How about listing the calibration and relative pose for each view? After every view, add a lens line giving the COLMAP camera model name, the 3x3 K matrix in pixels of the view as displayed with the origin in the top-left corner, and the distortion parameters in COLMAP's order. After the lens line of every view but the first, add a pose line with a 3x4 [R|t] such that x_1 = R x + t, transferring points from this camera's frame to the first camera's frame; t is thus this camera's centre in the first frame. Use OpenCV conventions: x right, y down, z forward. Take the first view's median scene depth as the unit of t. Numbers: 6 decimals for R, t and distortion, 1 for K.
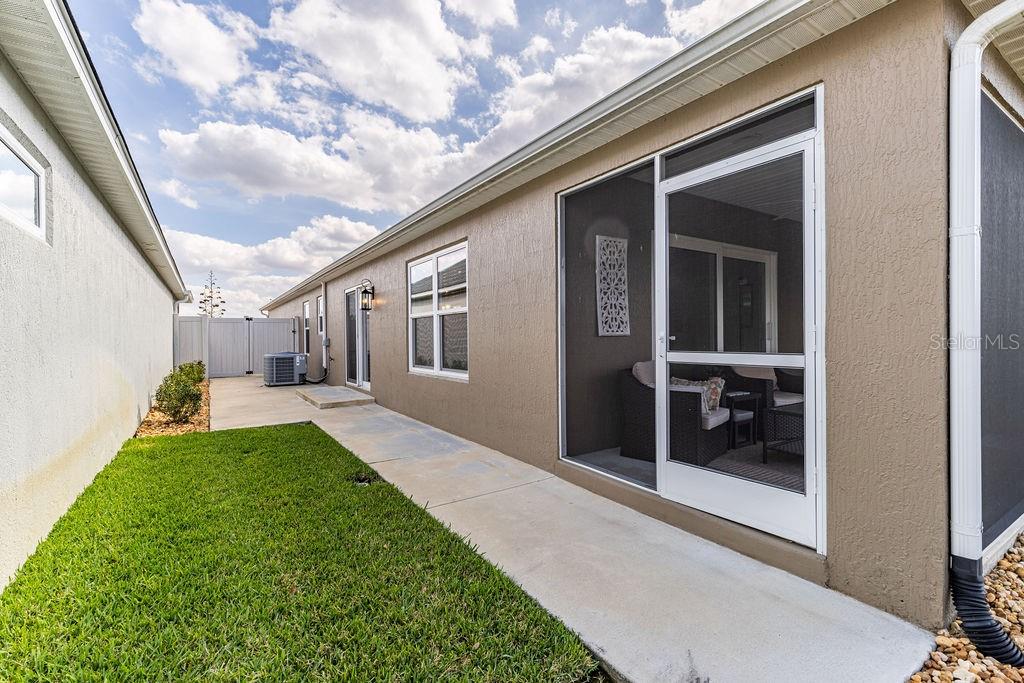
lens RADIAL K [[459.9, 0, 508.0], [0, 459.9, 340.1], [0, 0, 1]] dist [0.003046, 0.001553]
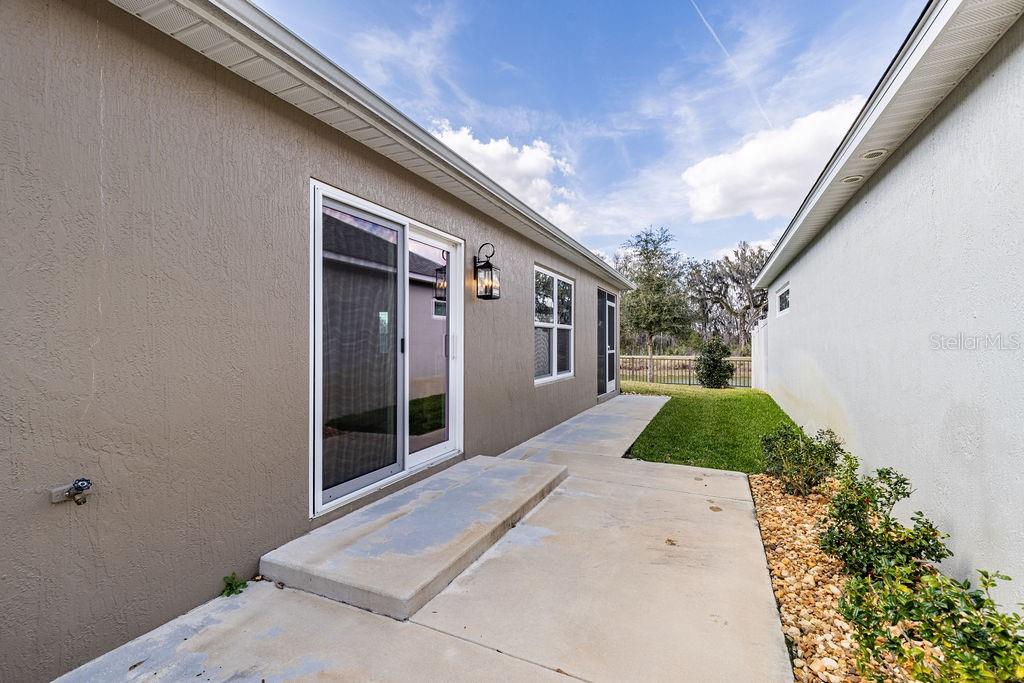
lens RADIAL K [[459.9, 0, 508.0], [0, 459.9, 340.1], [0, 0, 1]] dist [0.003046, 0.001553]
pose [[-0.535734, -0.001810, 0.844385, -1.044670], [-0.004505, 0.999990, -0.000715, -0.021260], [-0.844375, -0.004187, -0.535737, 1.690109]]
